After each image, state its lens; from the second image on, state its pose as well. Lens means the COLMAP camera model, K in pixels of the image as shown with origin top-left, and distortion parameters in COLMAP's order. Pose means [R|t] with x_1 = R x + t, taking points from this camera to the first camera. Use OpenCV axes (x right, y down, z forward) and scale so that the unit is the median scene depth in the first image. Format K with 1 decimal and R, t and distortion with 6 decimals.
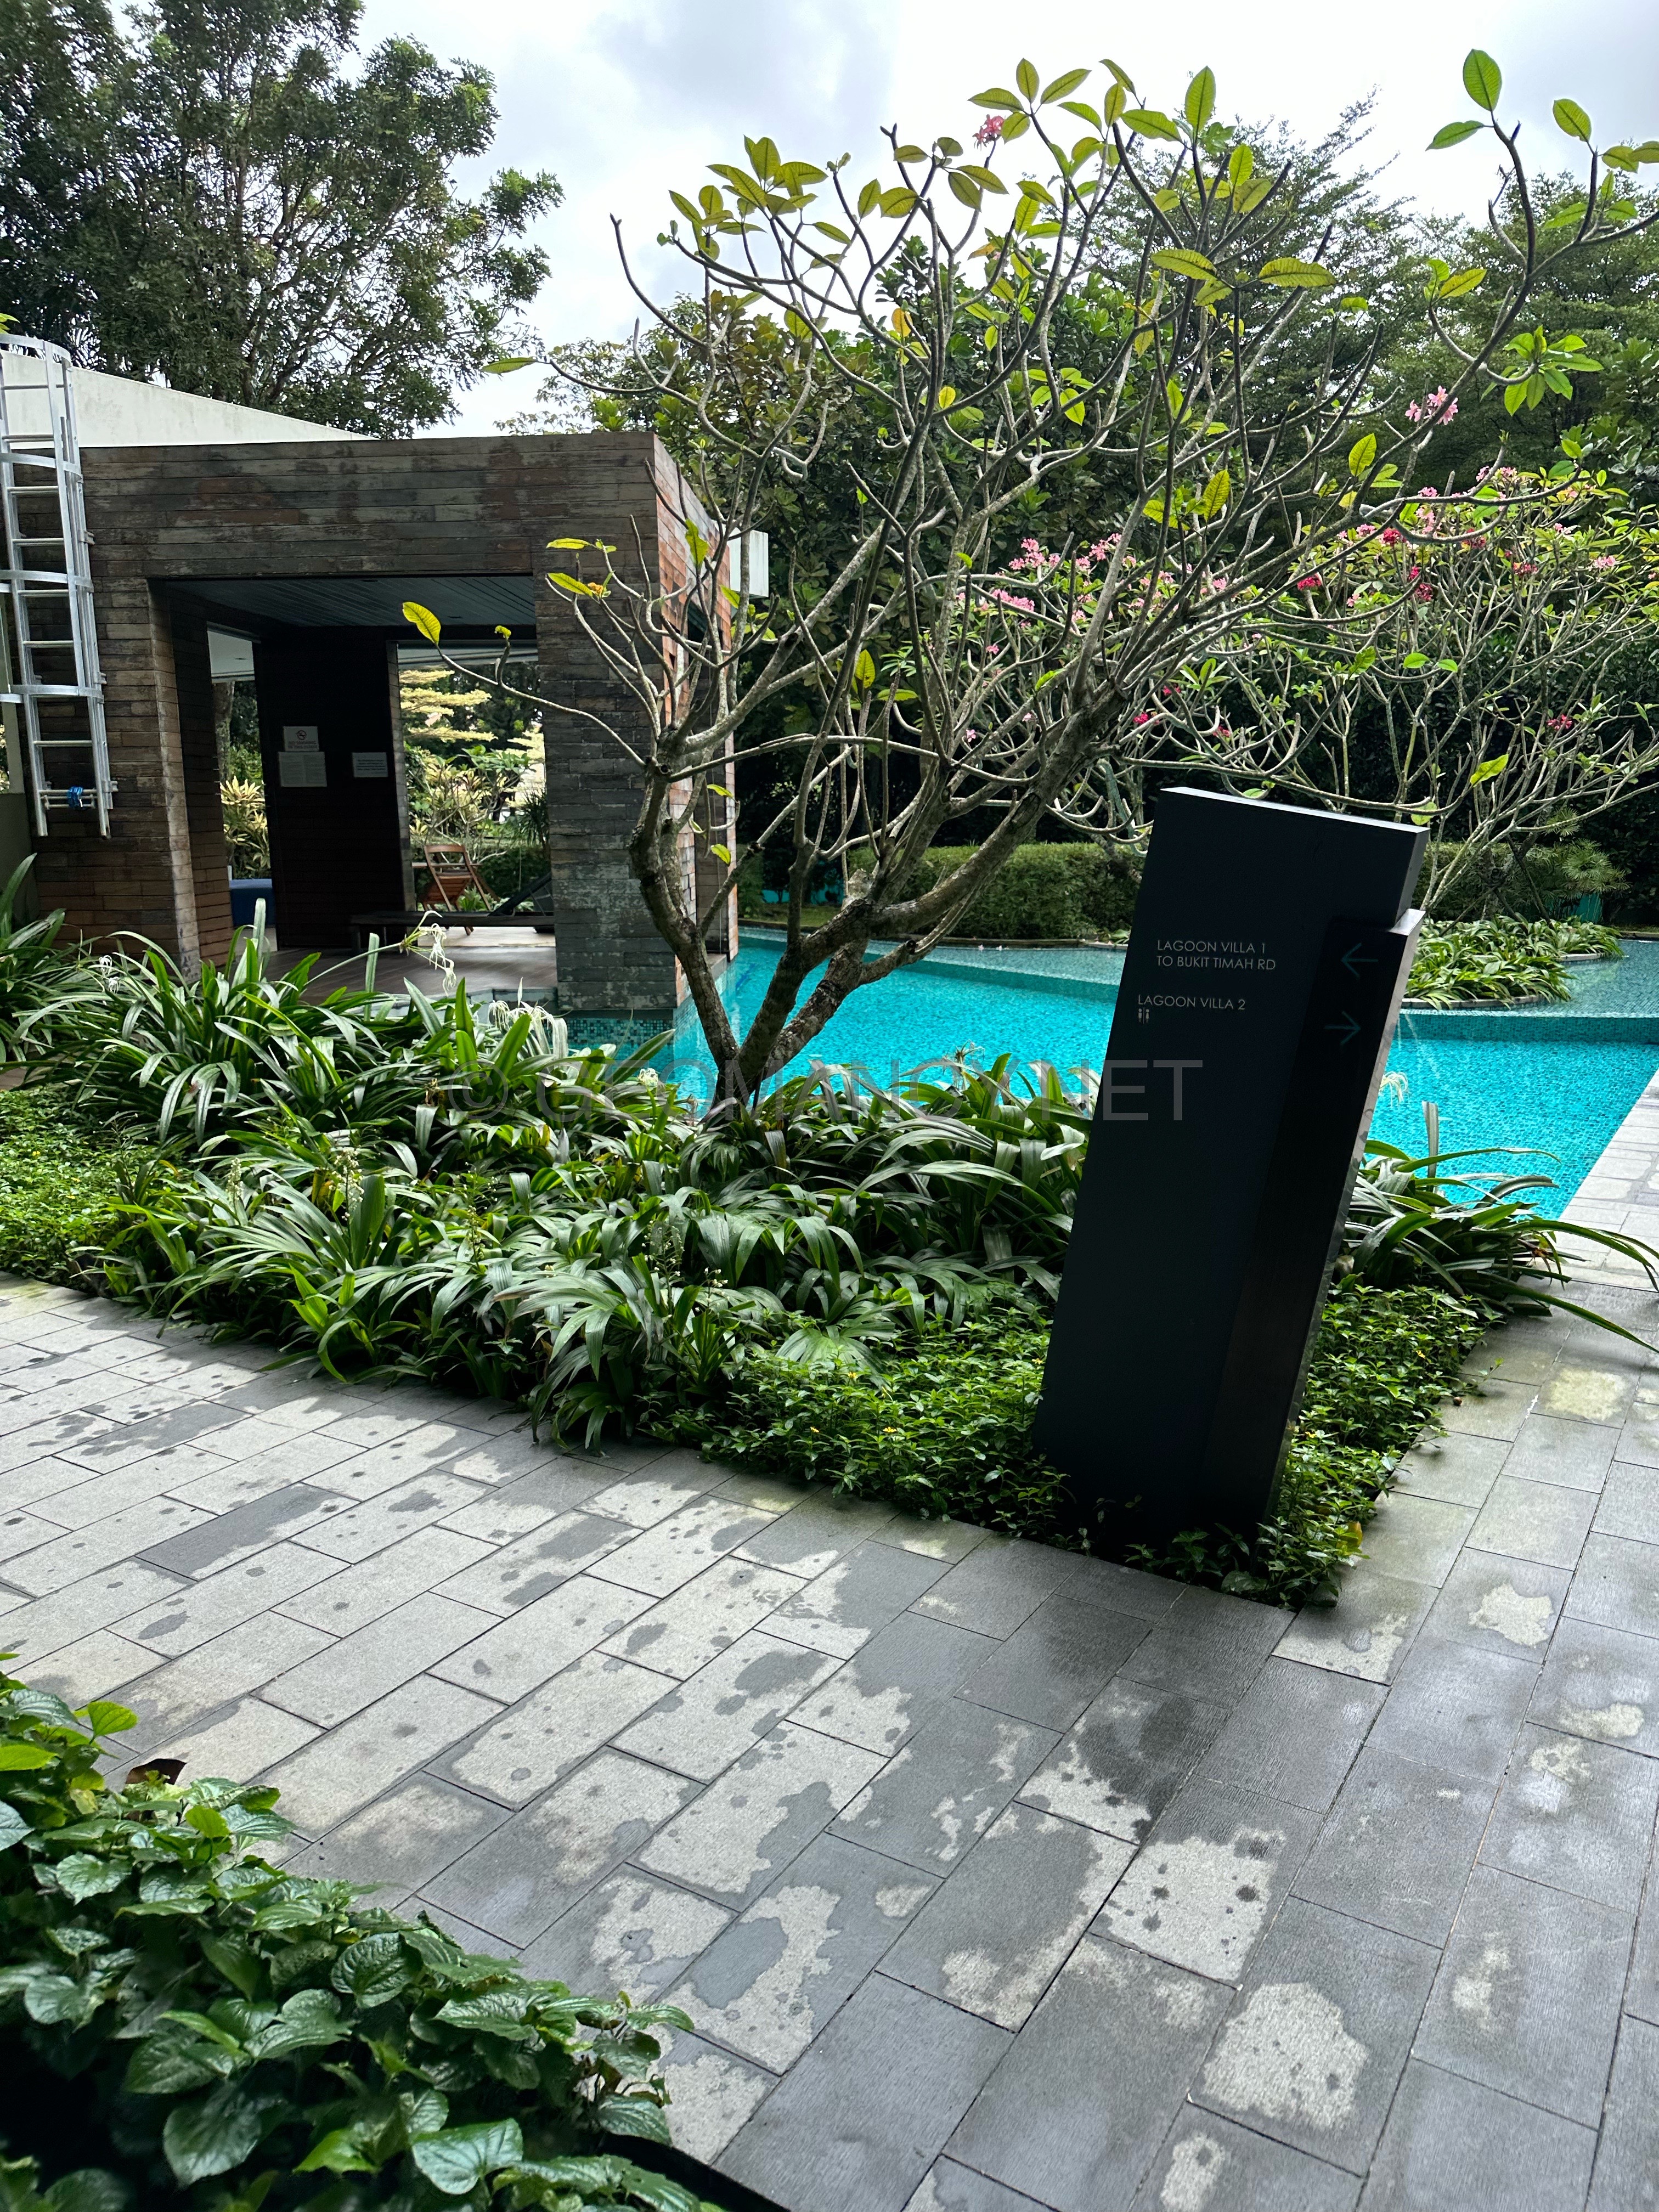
lens RADIAL K [[1553.3, 0, 839.7], [0, 1553.3, 1115.8], [0, 0, 1]] dist [0.011316, -0.015851]
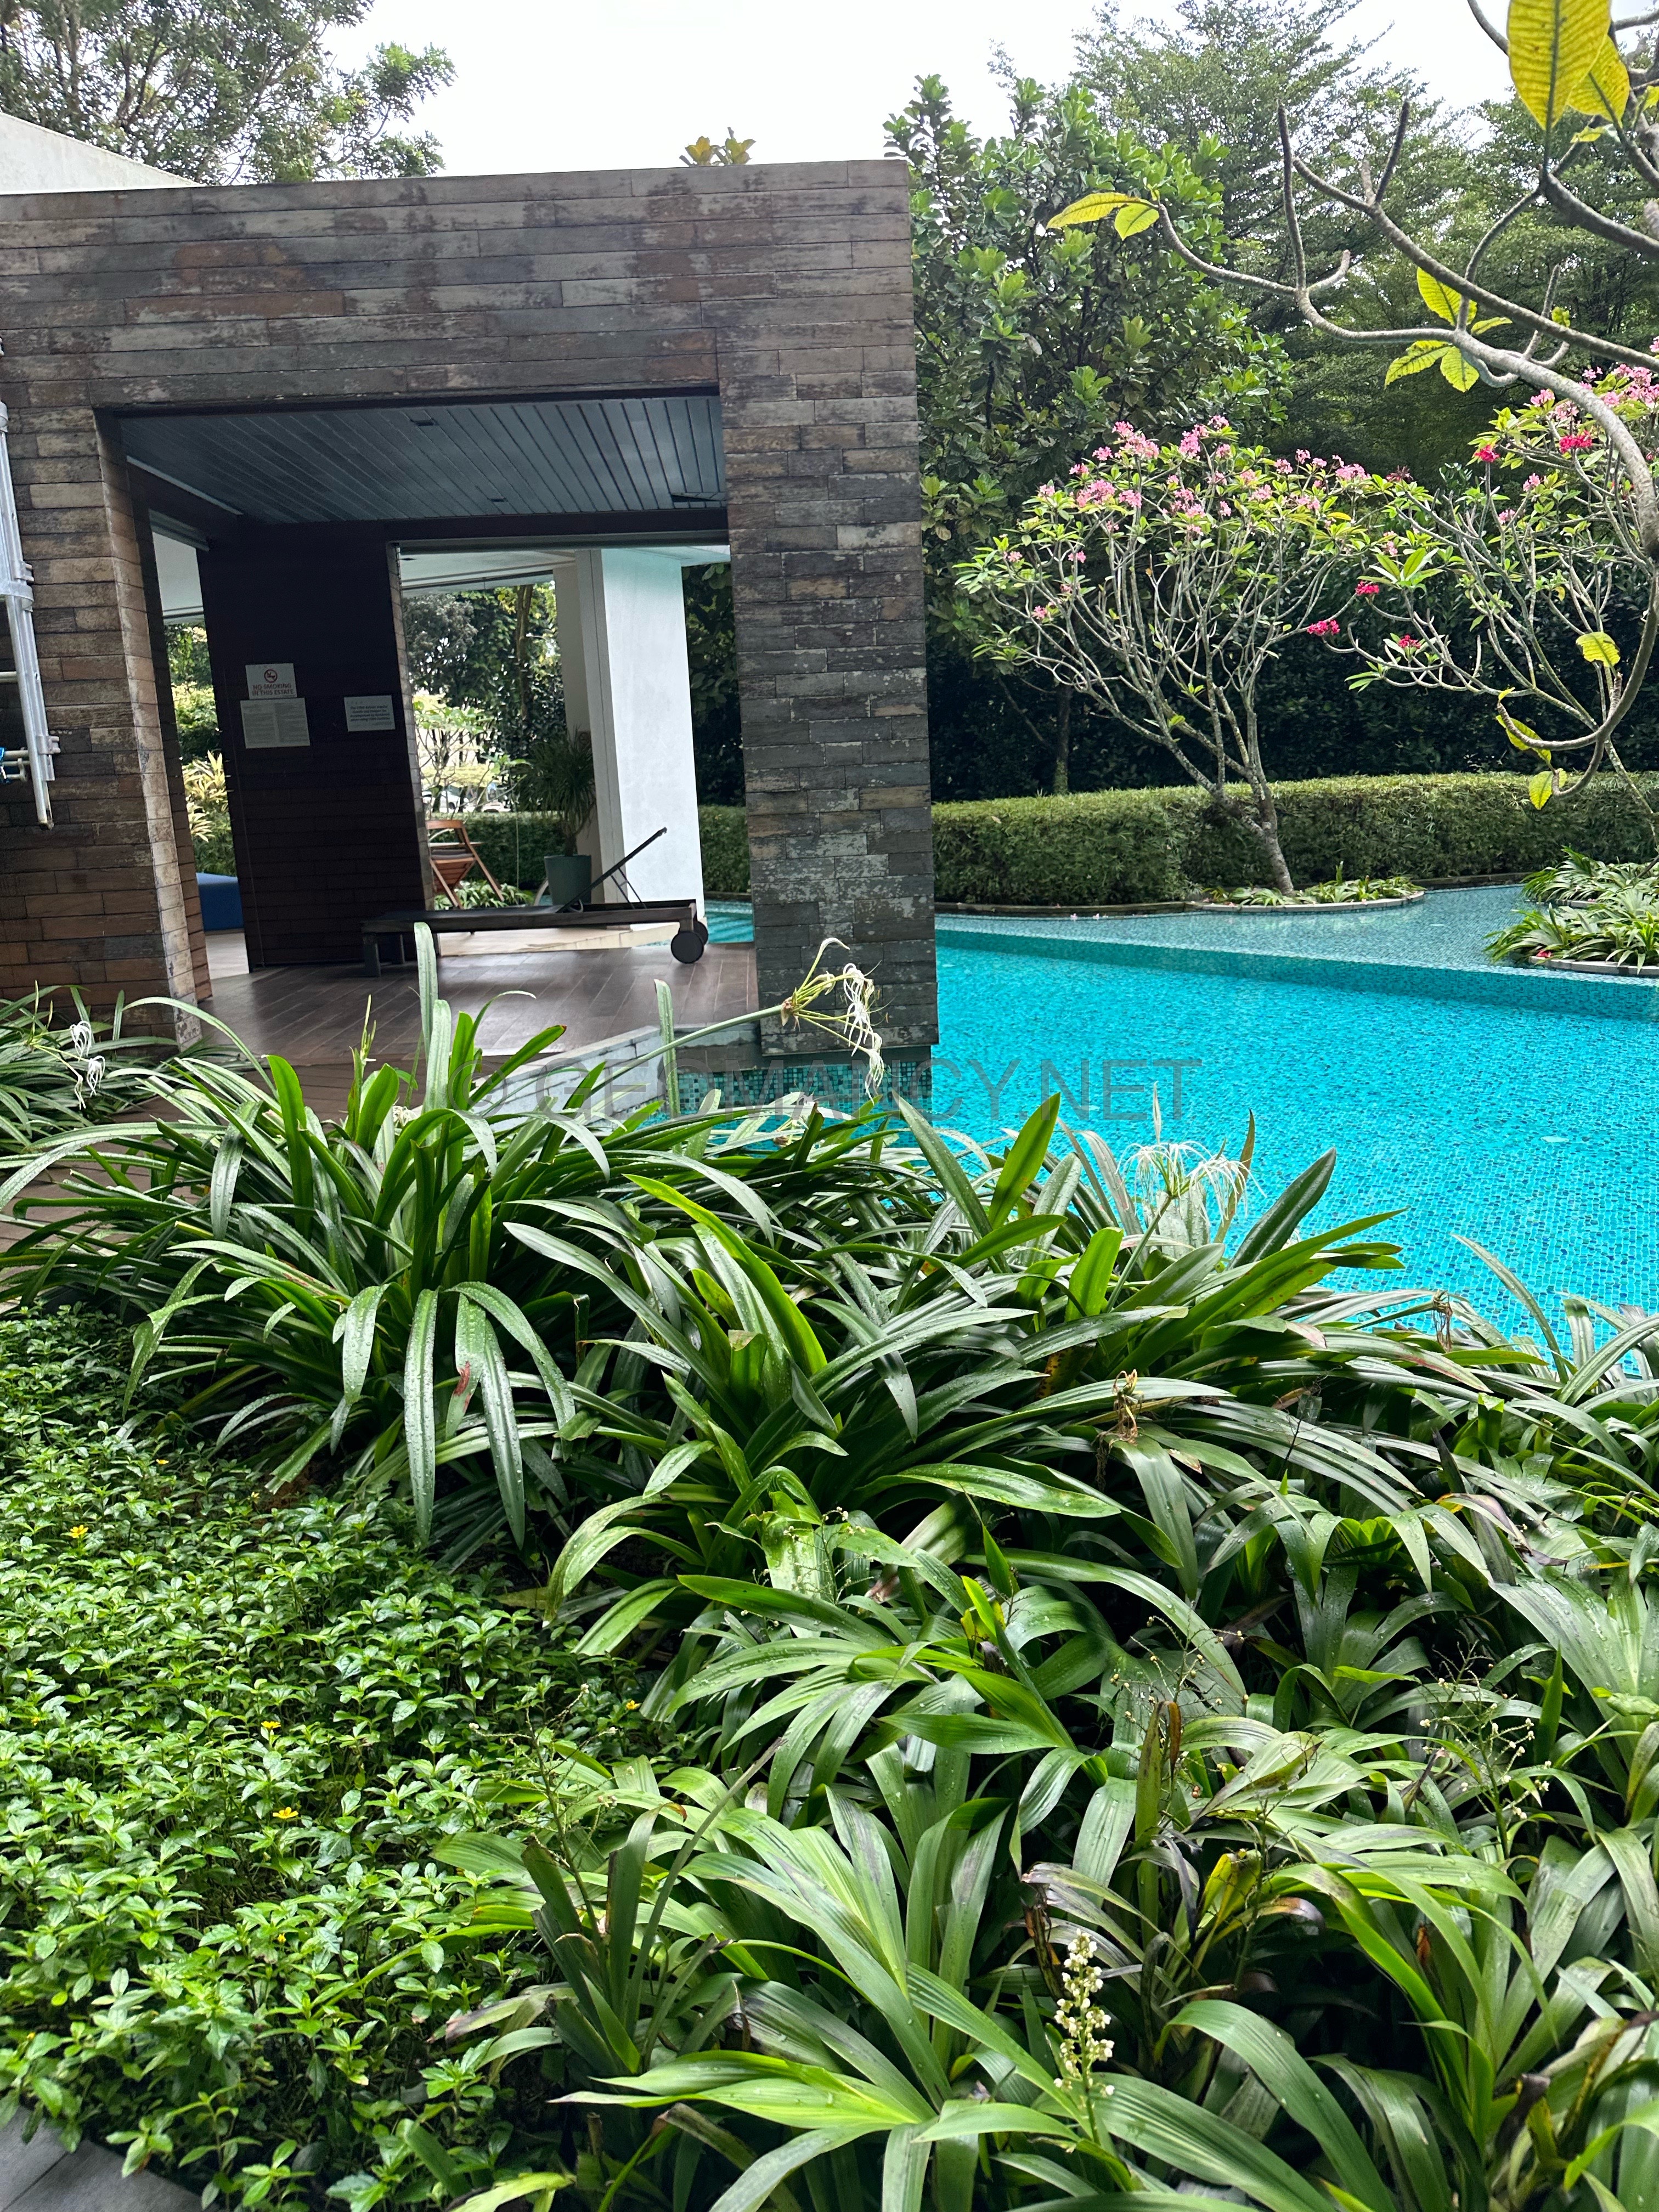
lens RADIAL K [[1553.3, 0, 866.4], [0, 1553.3, 1083.5], [0, 0, 1]] dist [0.011316, -0.015851]
pose [[0.993556, -0.057757, 0.097522, -0.150392], [0.057296, 0.998329, 0.007529, -0.043414], [-0.097794, -0.001893, 0.995205, 0.244643]]
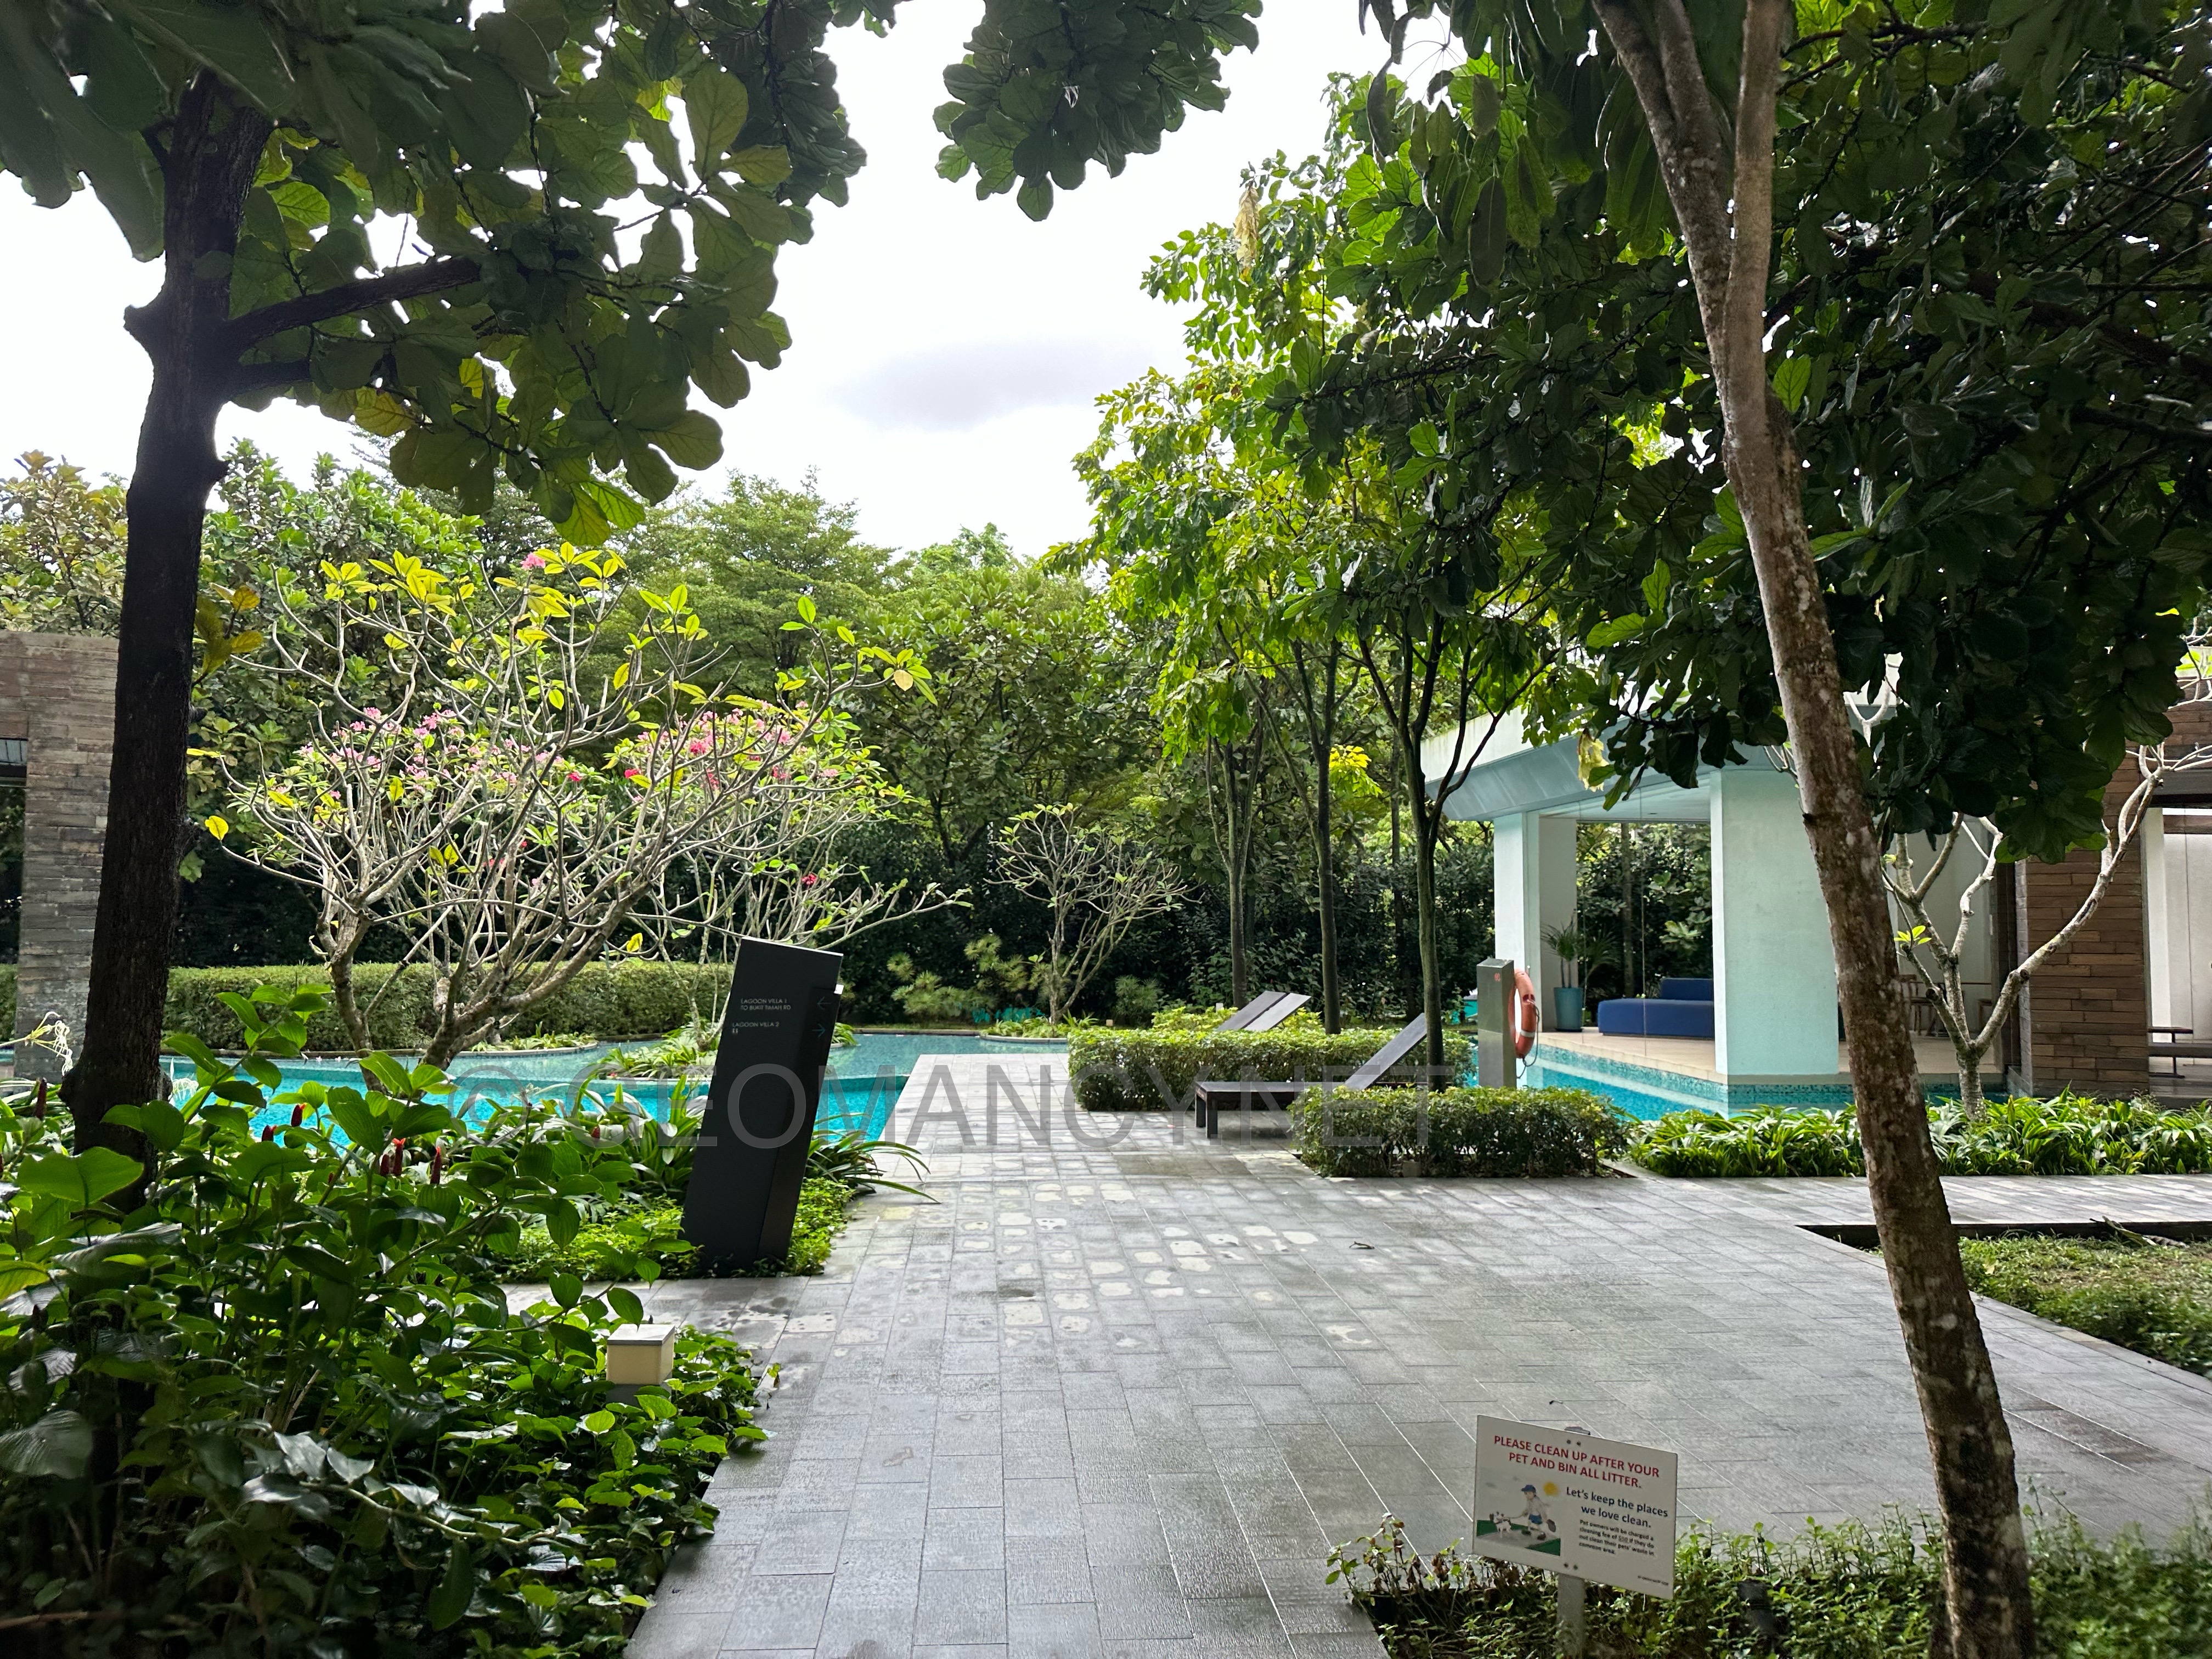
lens RADIAL K [[1553.3, 0, 1105.0], [0, 1553.3, 834.4], [0, 0, 1]] dist [0.011316, -0.015851]
pose [[0.803108, 0.047378, 0.593947, -0.166196], [0.105412, 0.969812, -0.219892, 0.048783], [-0.586435, 0.239206, 0.773870, -0.267509]]
